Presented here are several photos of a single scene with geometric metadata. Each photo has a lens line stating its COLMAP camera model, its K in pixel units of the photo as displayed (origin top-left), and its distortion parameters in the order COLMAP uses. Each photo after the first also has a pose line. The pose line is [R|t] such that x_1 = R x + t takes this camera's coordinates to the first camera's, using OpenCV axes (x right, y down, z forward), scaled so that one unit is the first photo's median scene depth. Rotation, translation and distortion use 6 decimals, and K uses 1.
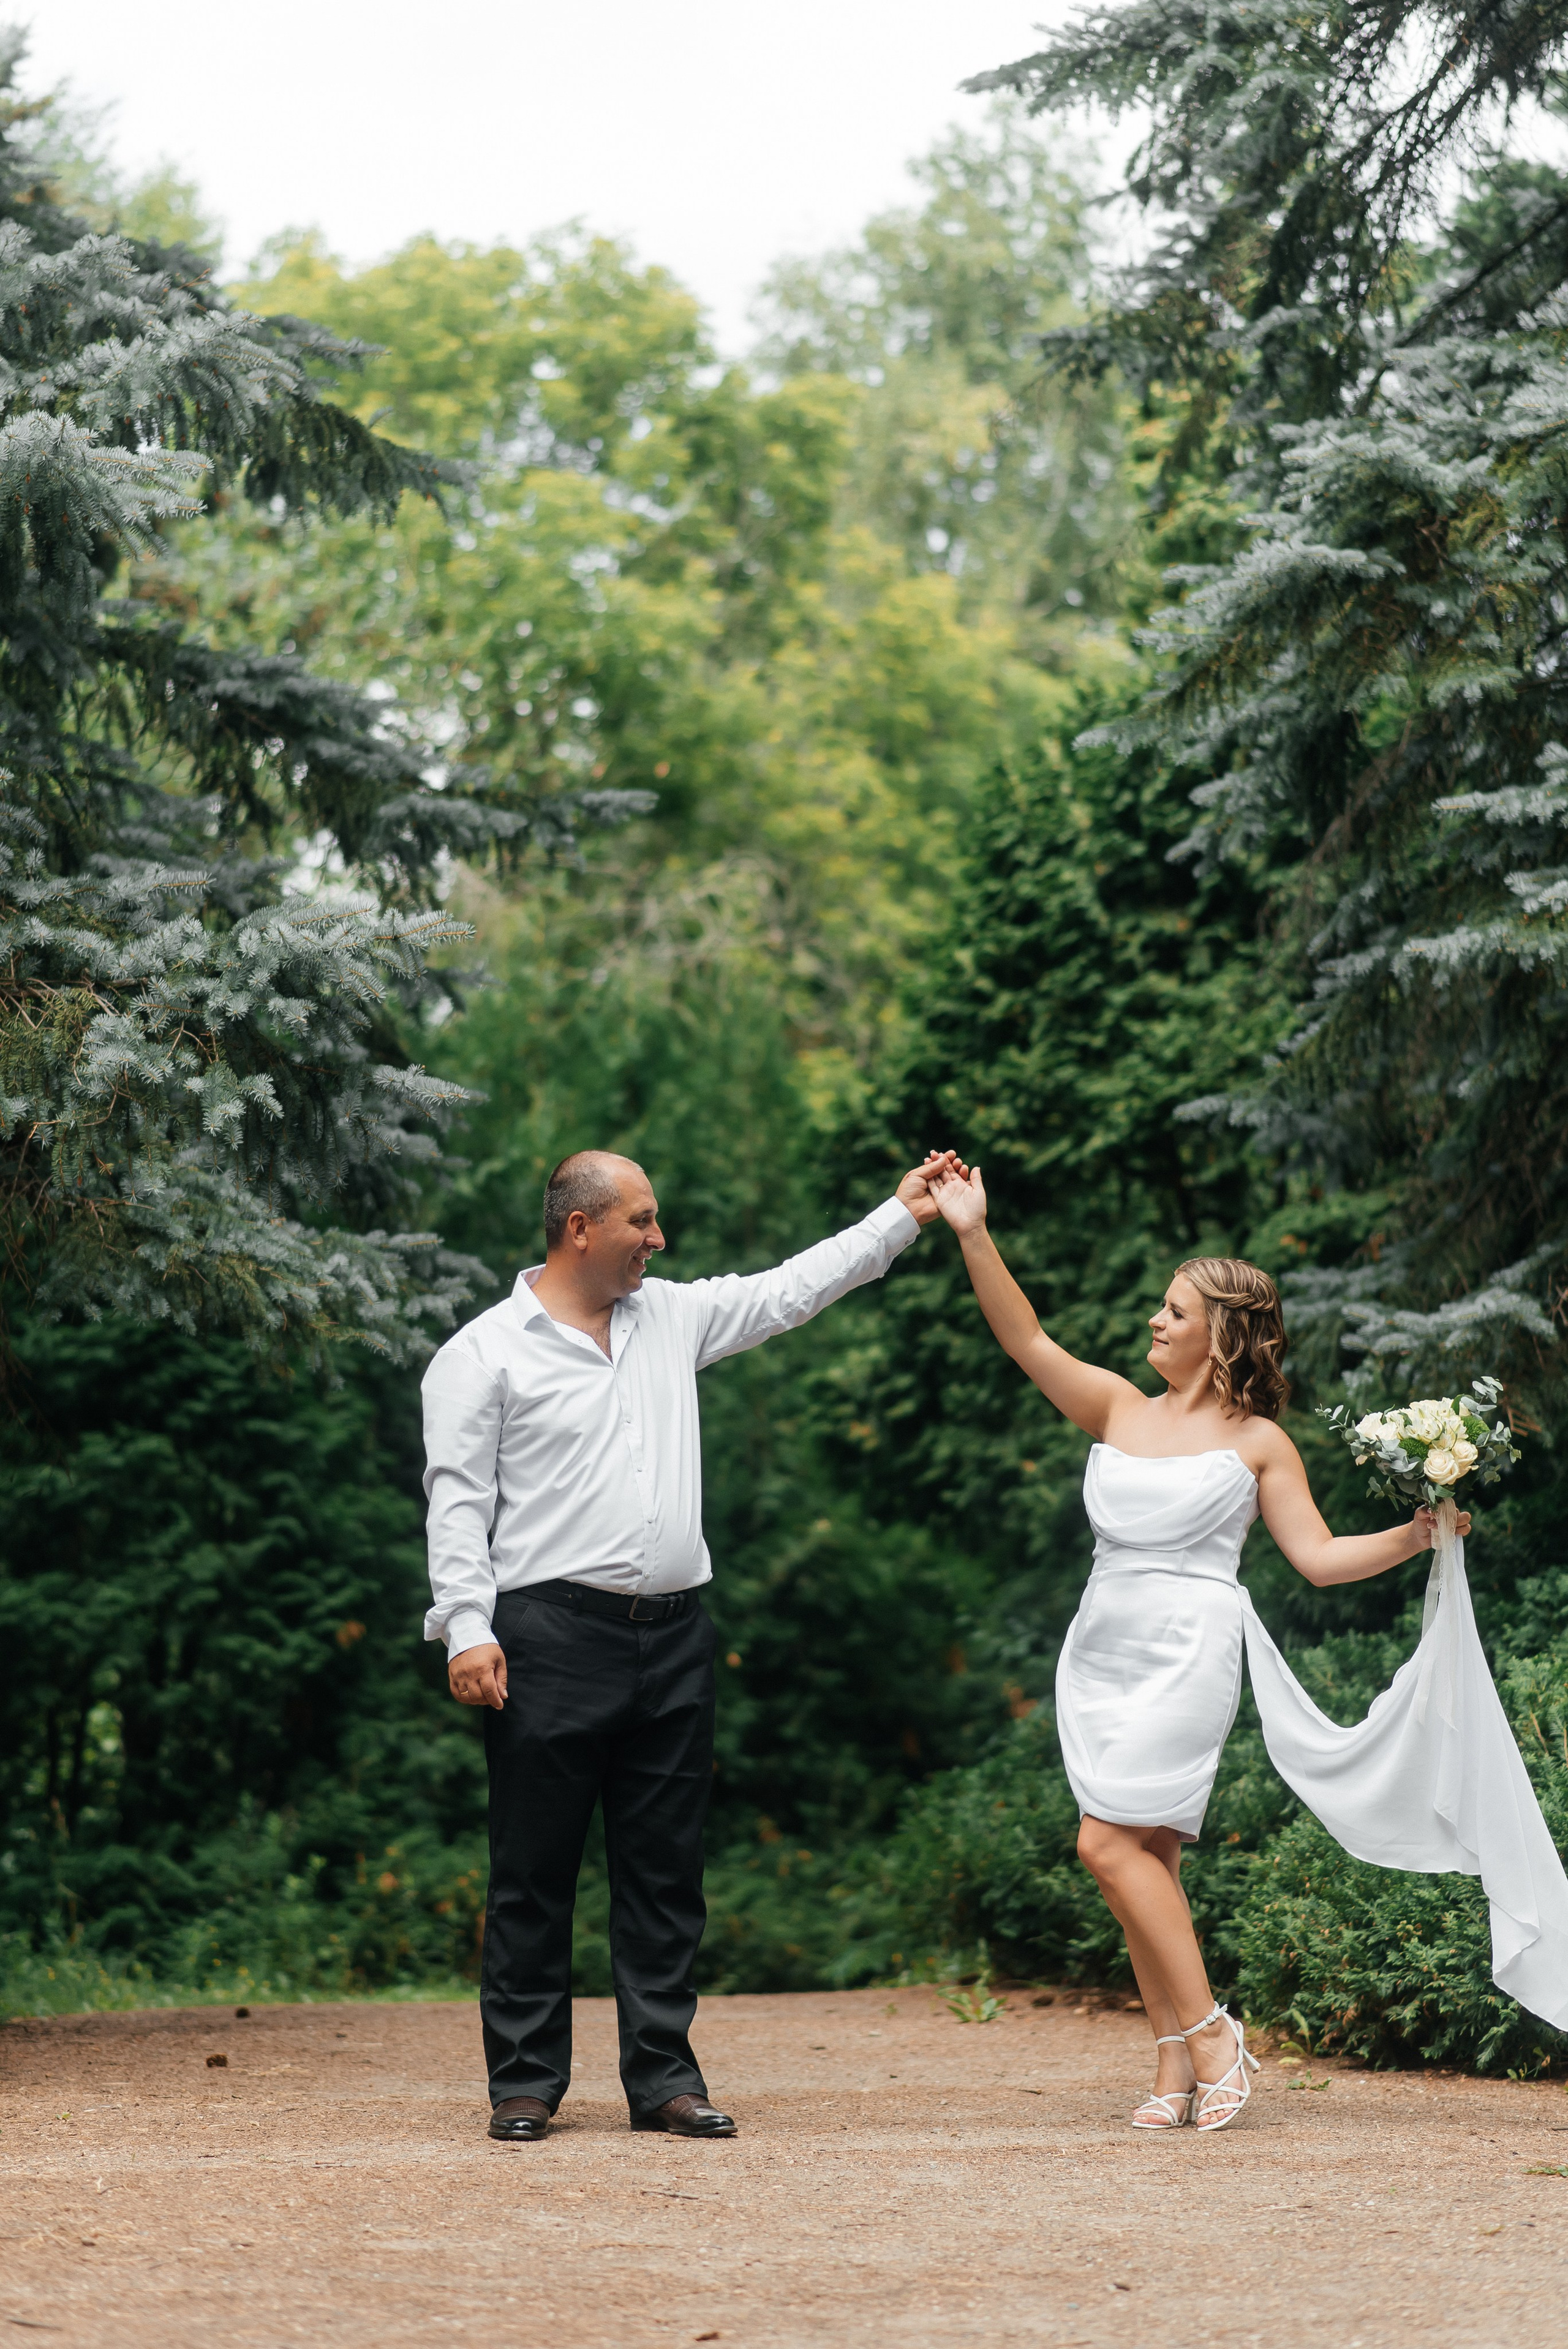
lens RADIAL K [[5469.5, 0, 858.4], [0, 5469.5, 1213.6], [0, 0, 1]] dist [0.008487, 0.000000]
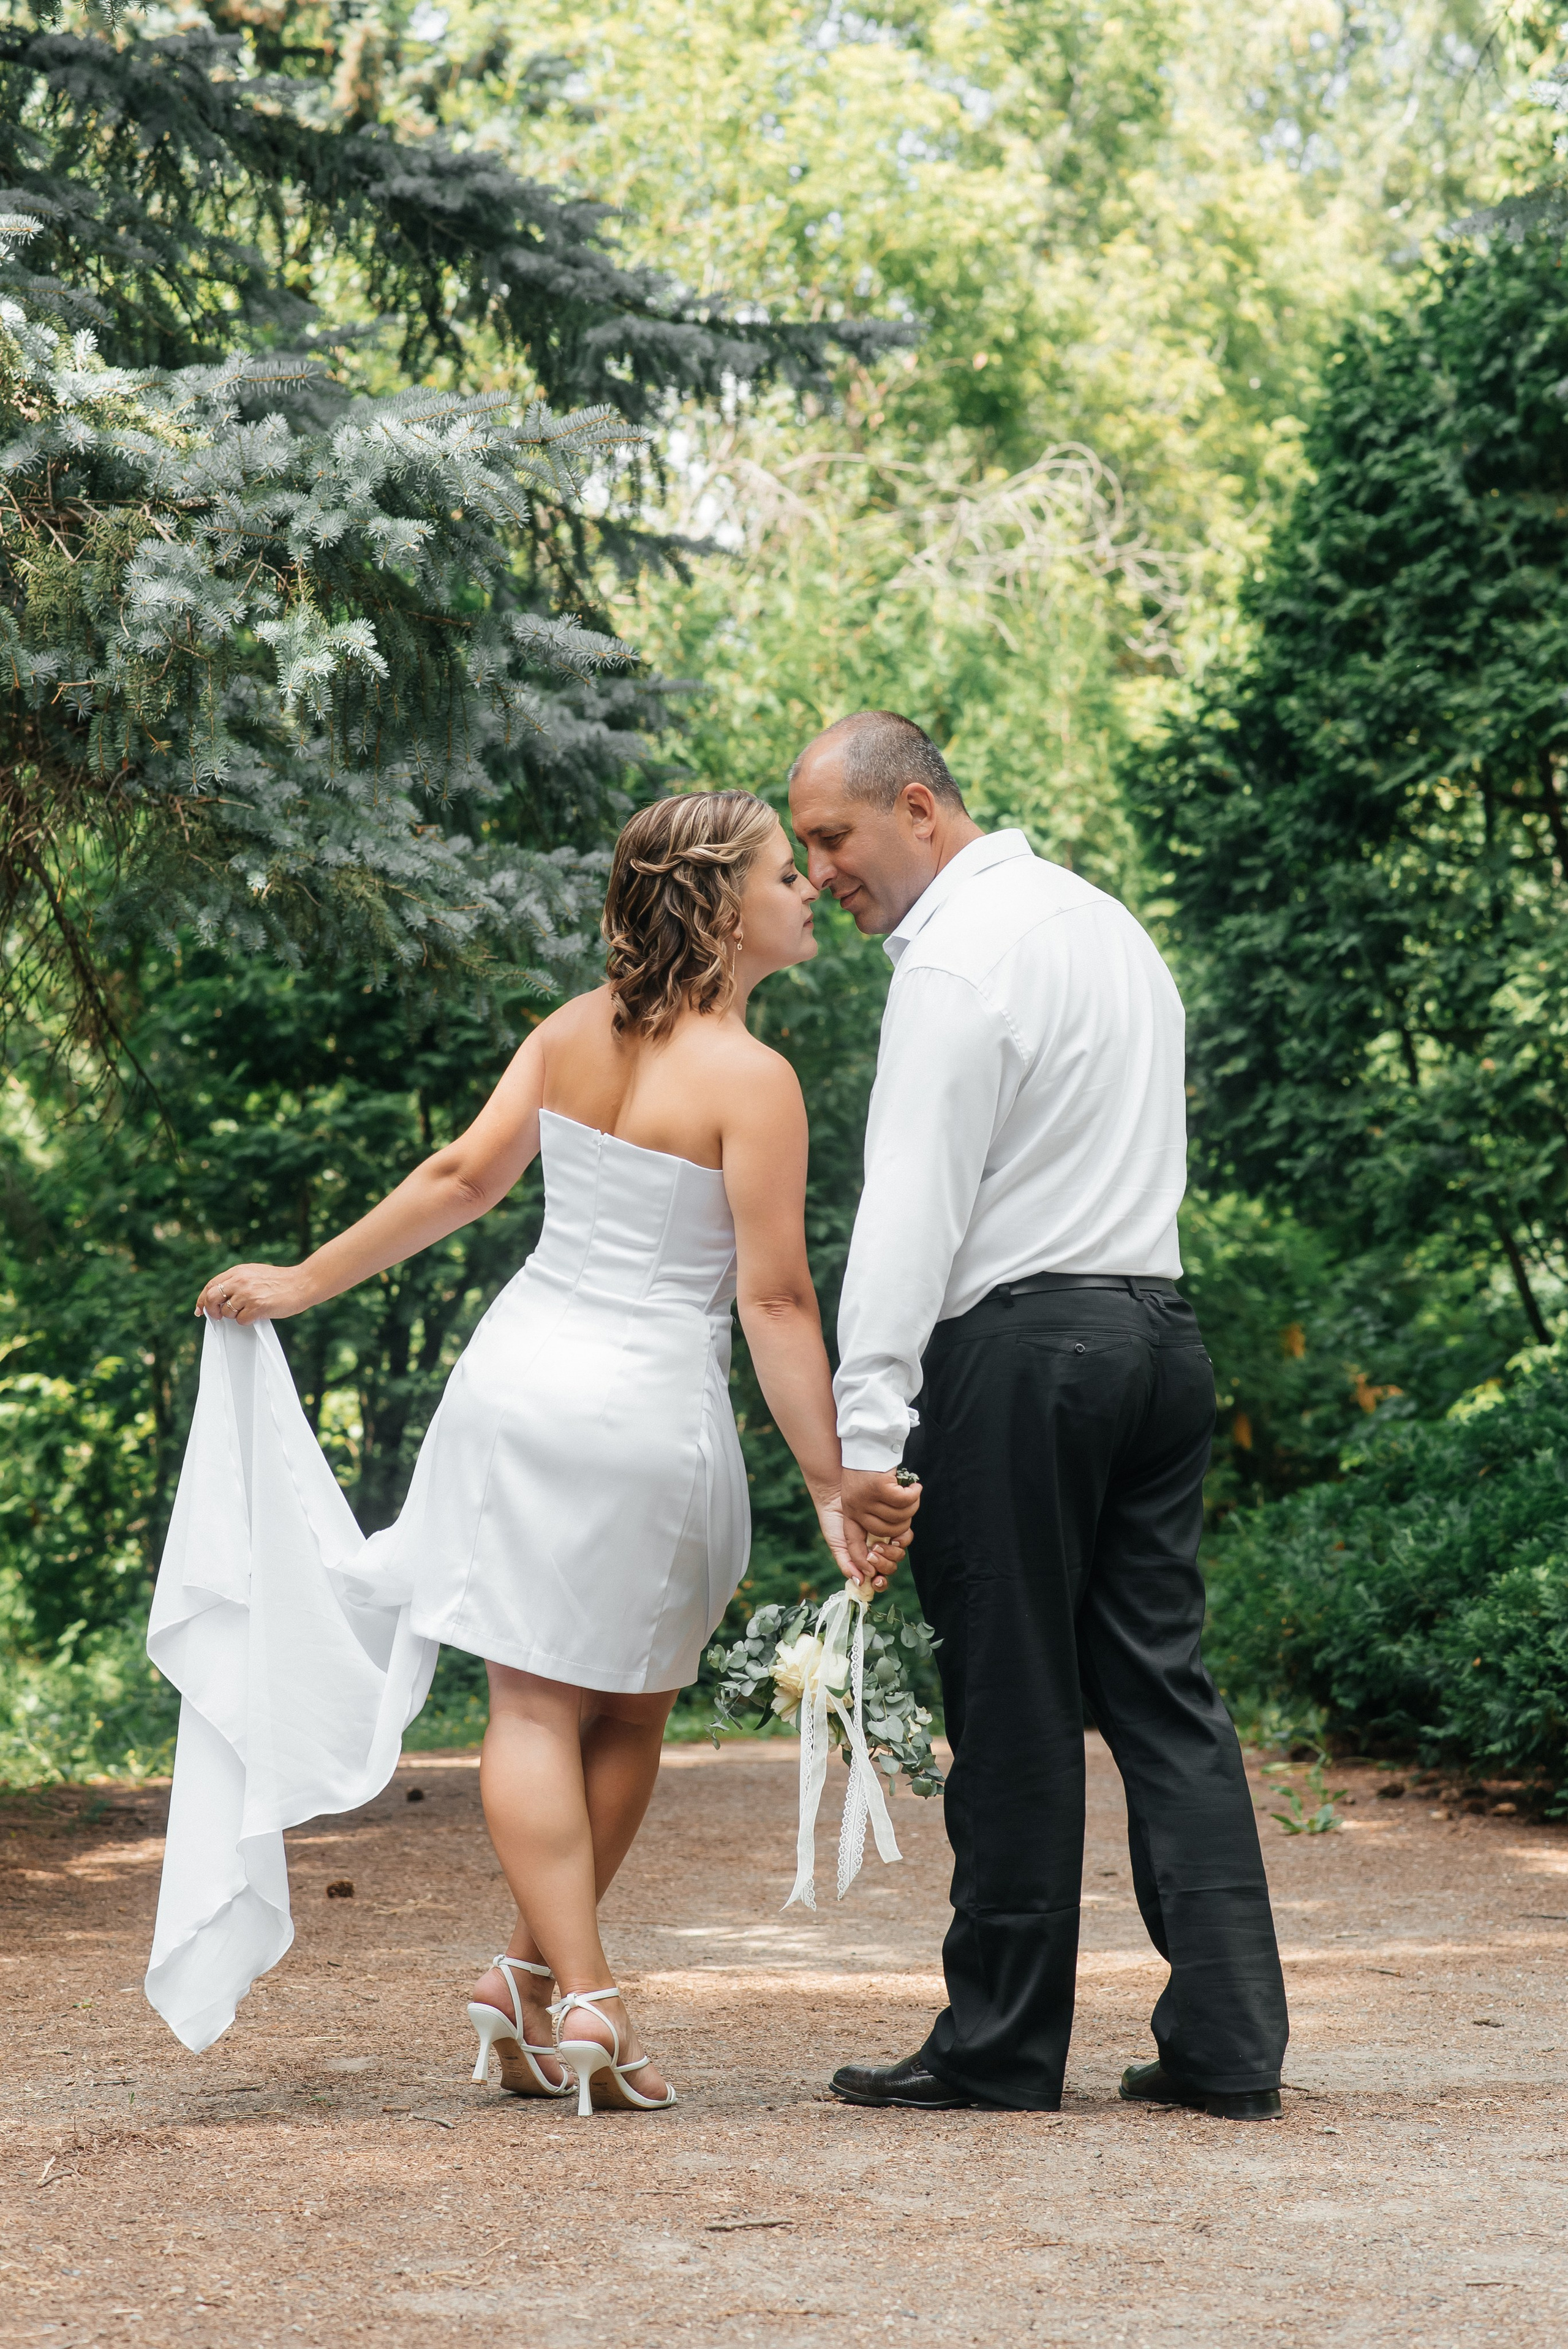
lens RADIAL K [[5469.5, 0, 781.9], [0, 5469.5, 1233.7], [0, 0, 1]] dist [0.008487, 0.000000]
pose [[0.997050, 0.007706, -0.076364, 0.004662], [-0.002587, 0.997756, 0.066902, 0.005641], [0.076708, -0.066507, 0.994833, 0.174637]]
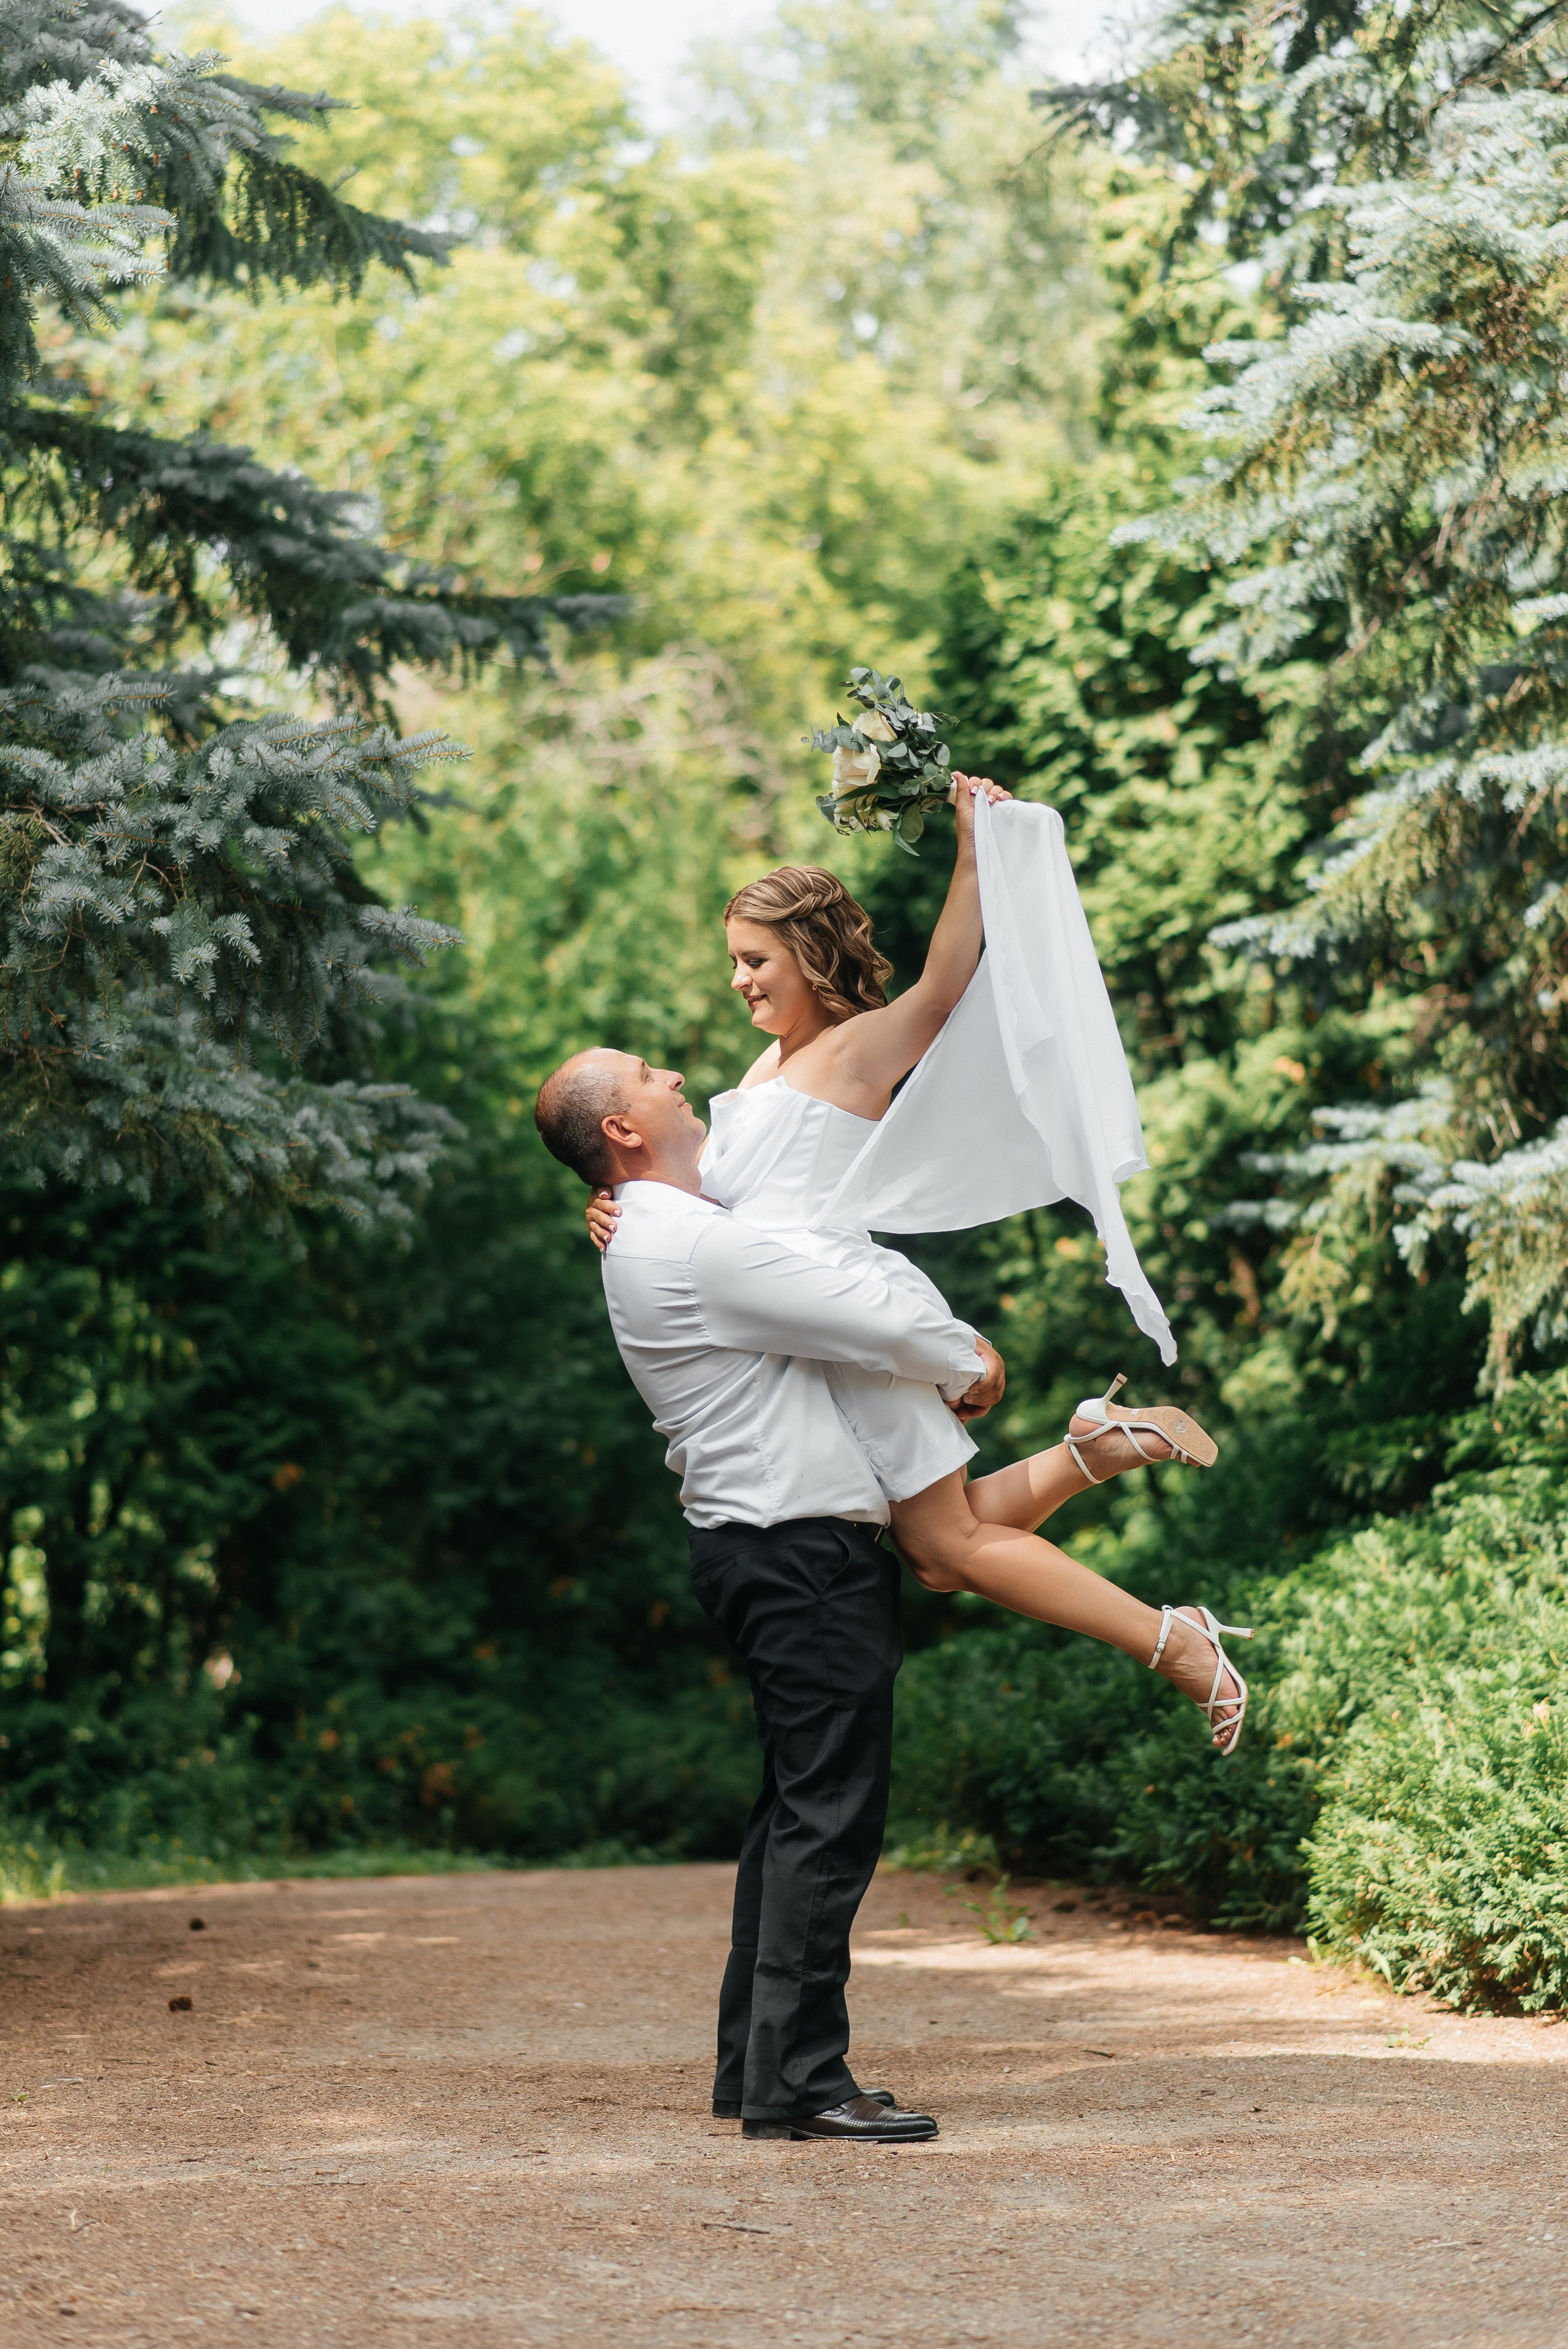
lens RADIAL K [[5469.5, 0, 801.2], [0, 5469.5, 1169.1], [0, 0, 1]] dist [0.008487, 0.000000]
pose [[0.999967, -0.000363, 0.008150, -0.017279], [0.000120, 0.999556, 0.029799, -0.007433], [-0.008158, -0.029797, 0.999523, 0.079087]]
